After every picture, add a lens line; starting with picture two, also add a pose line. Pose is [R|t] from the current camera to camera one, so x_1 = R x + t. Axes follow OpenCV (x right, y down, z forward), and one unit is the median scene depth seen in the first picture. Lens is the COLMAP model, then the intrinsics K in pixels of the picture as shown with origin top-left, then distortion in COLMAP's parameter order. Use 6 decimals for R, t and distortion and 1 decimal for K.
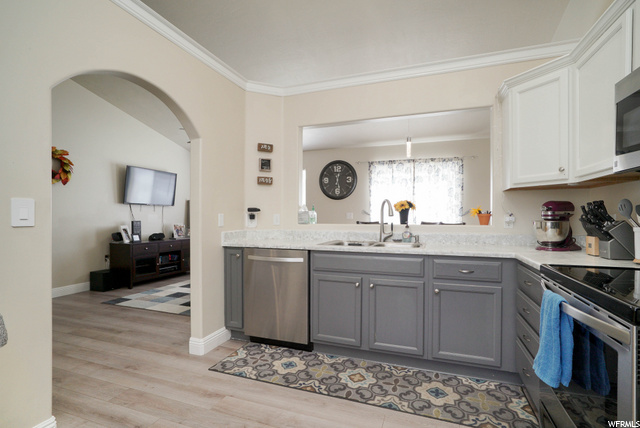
lens RADIAL K [[319.1, 0, 316.0], [0, 319.1, 217.5], [0, 0, 1]] dist [-0.036700, 0.021287]
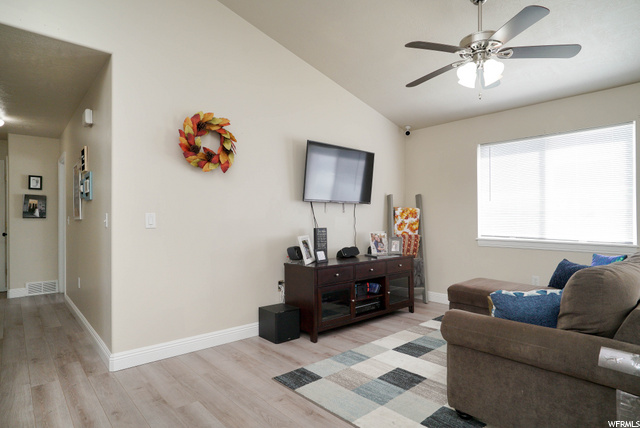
lens RADIAL K [[357.0, 0, 312.8], [0, 357.0, 215.6], [0, 0, 1]] dist [-0.034608, 0.000014]
pose [[0.881086, -0.006965, -0.472904, -0.419552], [0.002084, 0.999939, -0.010844, -0.011181], [0.472951, 0.008569, 0.881047, 0.624902]]
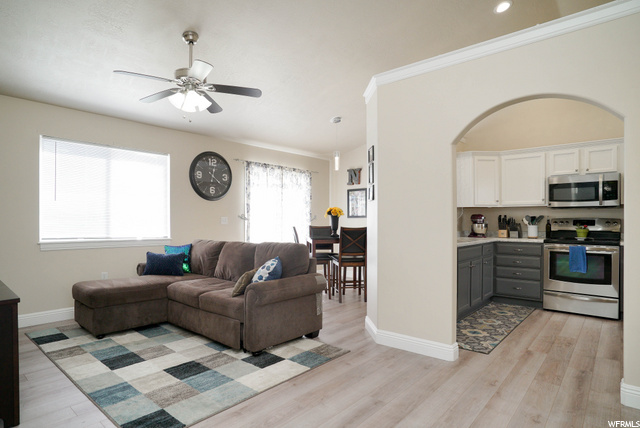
lens RADIAL K [[357.2, 0, 318.1], [0, 357.2, 223.0], [0, 0, 1]] dist [-0.023903, 0.000809]
pose [[0.342881, -0.005752, 0.939361, -1.310394], [0.002706, 0.999983, 0.005135, -0.005955], [-0.939375, 0.000781, 0.342891, 0.843897]]
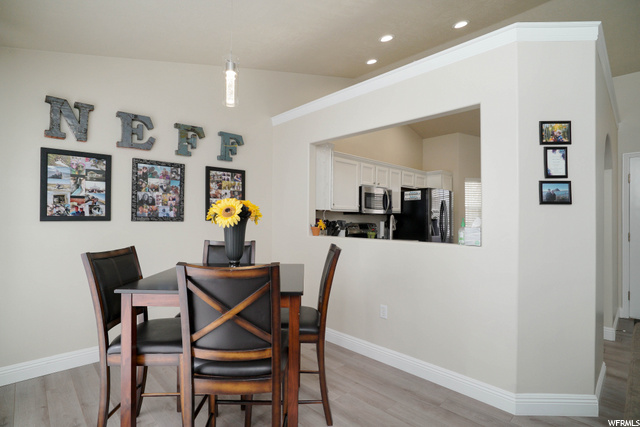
lens RADIAL K [[315.1, 0, 317.9], [0, 315.1, 219.3], [0, 0, 1]] dist [-0.031258, 0.022458]
pose [[-0.899999, -0.009124, 0.435796, -0.025837], [-0.007365, 0.999956, 0.005724, -0.040280], [-0.435829, 0.001941, -0.900027, 1.847250]]
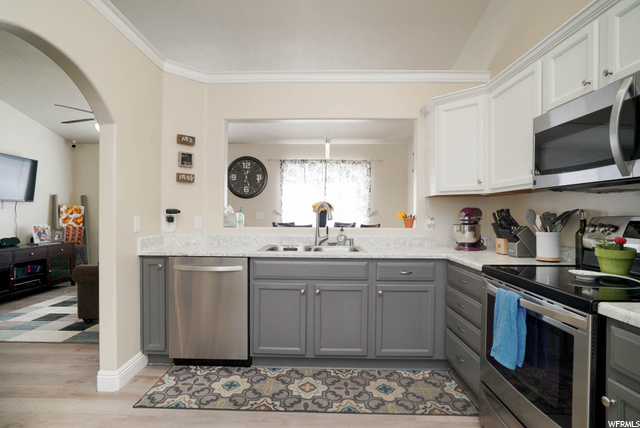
lens RADIAL K [[333.6, 0, 315.2], [0, 333.6, 217.0], [0, 0, 1]] dist [-0.052880, 0.034077]
pose [[0.941869, 0.001867, 0.335976, -0.132883], [-0.004420, 0.999967, 0.006836, -0.016607], [-0.335952, -0.007924, 0.941846, 0.029864]]
